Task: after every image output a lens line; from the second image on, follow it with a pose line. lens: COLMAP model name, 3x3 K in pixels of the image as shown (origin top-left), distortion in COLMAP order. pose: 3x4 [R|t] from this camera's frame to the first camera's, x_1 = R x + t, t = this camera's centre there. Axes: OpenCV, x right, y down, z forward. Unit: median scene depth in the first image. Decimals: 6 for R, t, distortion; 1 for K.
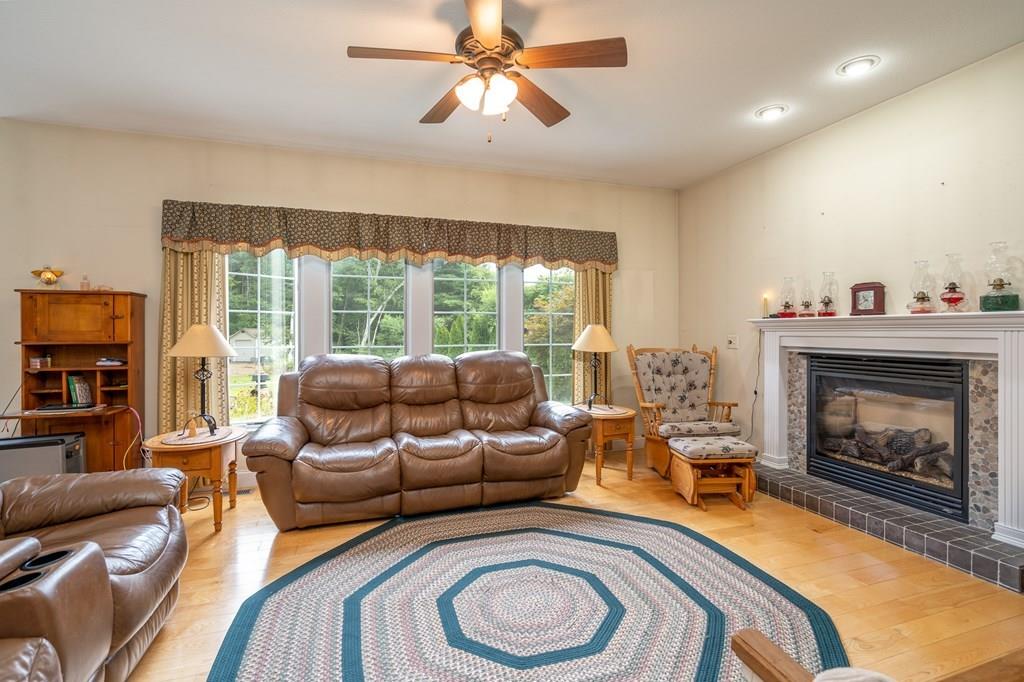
lens RADIAL K [[461.8, 0, 500.7], [0, 461.8, 333.5], [0, 0, 1]] dist [-0.004173, 0.001658]
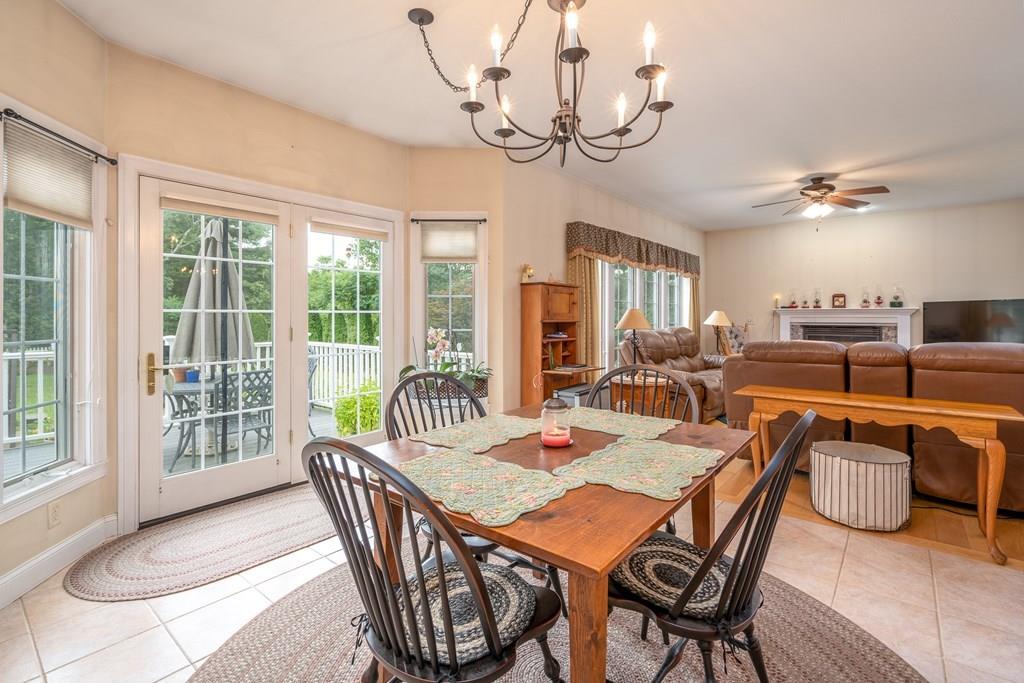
lens RADIAL K [[461.8, 0, 501.0], [0, 461.8, 314.8], [0, 0, 1]] dist [-0.004173, 0.001658]
pose [[0.866032, 0.002524, 0.499983, -1.875983], [0.001806, 0.999965, -0.008177, 0.010950], [-0.499986, 0.007984, 0.865997, -0.157285]]
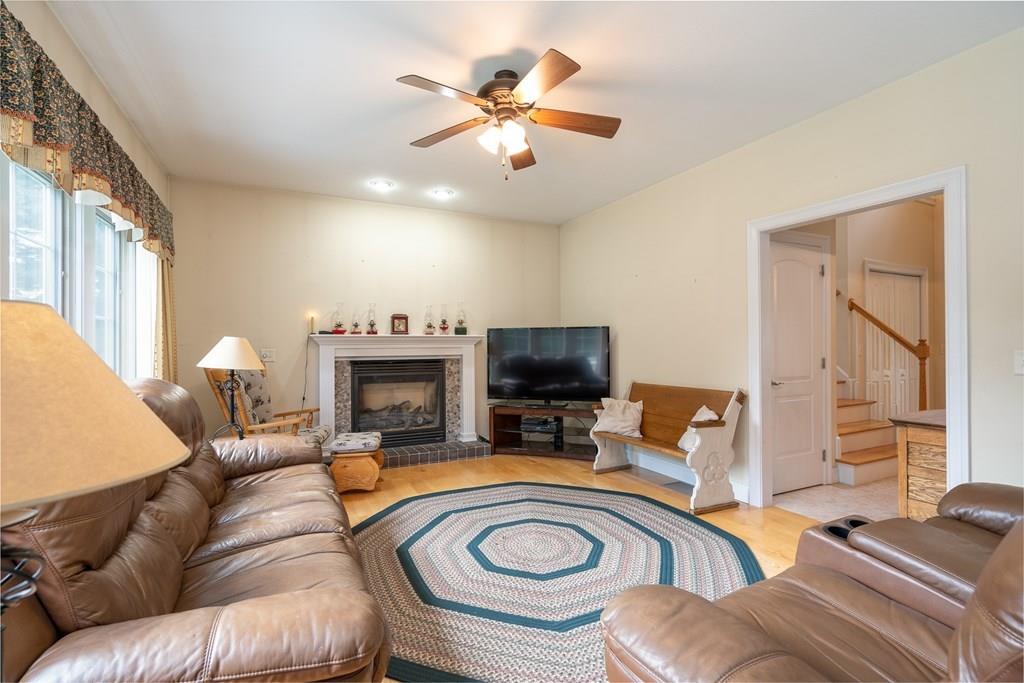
lens RADIAL K [[461.8, 0, 512.8], [0, 461.8, 342.8], [0, 0, 1]] dist [-0.004173, 0.001658]
pose [[-0.126125, 0.004904, 0.992002, -0.862866], [0.010500, 0.999938, -0.003608, -0.001240], [-0.991959, 0.009961, -0.126169, 0.835478]]
